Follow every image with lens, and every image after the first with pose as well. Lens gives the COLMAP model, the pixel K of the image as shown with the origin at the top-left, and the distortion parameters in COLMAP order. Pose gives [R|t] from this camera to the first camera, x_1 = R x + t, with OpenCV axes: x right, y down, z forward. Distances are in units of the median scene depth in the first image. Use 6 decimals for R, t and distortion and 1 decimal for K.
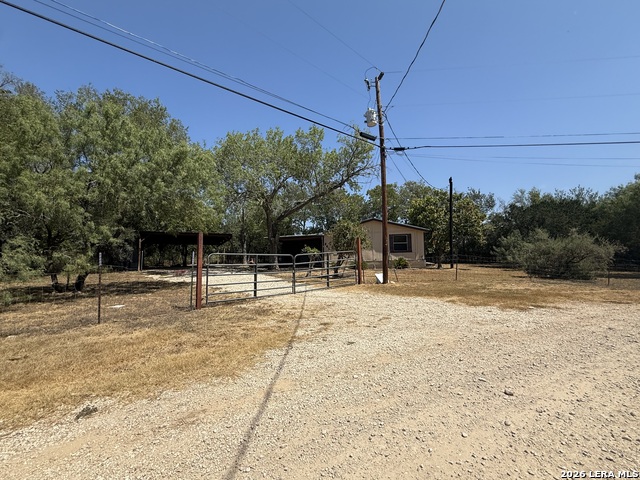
lens RADIAL K [[296.4, 0, 321.4], [0, 296.4, 228.6], [0, 0, 1]] dist [0.005419, 0.000037]
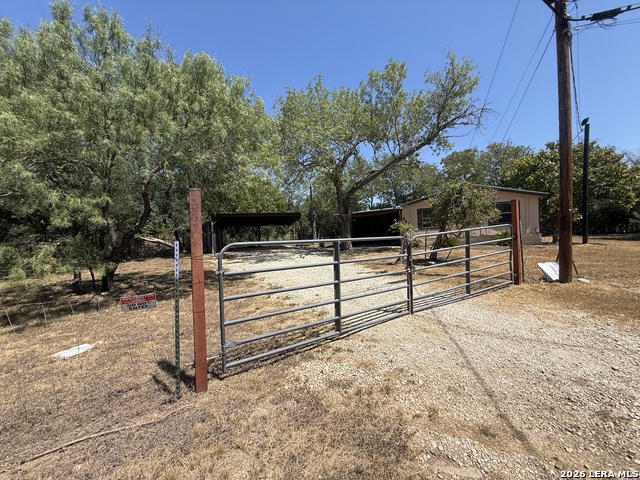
lens RADIAL K [[256.2, 0, 319.3], [0, 256.2, 239.6], [0, 0, 1]] dist [-0.000283, -0.000578]
pose [[0.971914, -0.026392, -0.233854, -0.054575], [0.054287, 0.992035, 0.113664, 0.014156], [0.228991, -0.123166, 0.965605, 0.215124]]
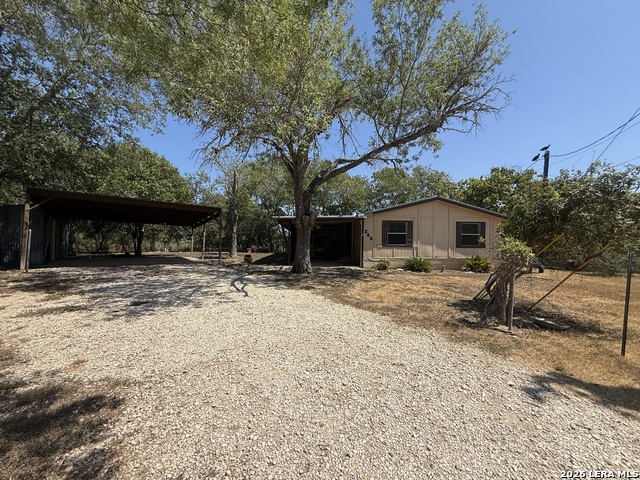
lens RADIAL K [[256.2, 0, 319.9], [0, 256.2, 241.9], [0, 0, 1]] dist [-0.000283, -0.000578]
pose [[0.987708, 0.036398, 0.152013, -0.180213], [-0.049992, 0.994990, 0.086579, 0.031287], [-0.148100, -0.093114, 0.984579, 0.455243]]
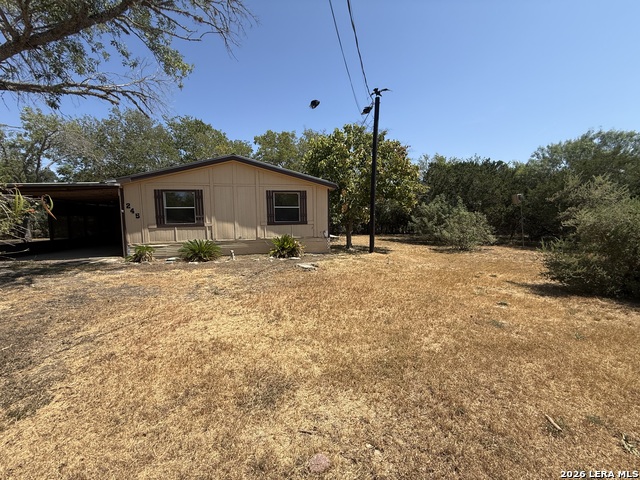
lens RADIAL K [[256.2, 0, 324.4], [0, 256.2, 240.9], [0, 0, 1]] dist [-0.000283, -0.000578]
pose [[0.943730, -0.018771, 0.330183, 0.175112], [-0.036106, 0.986572, 0.159285, 0.032314], [-0.328739, -0.162244, 0.930380, 0.531880]]
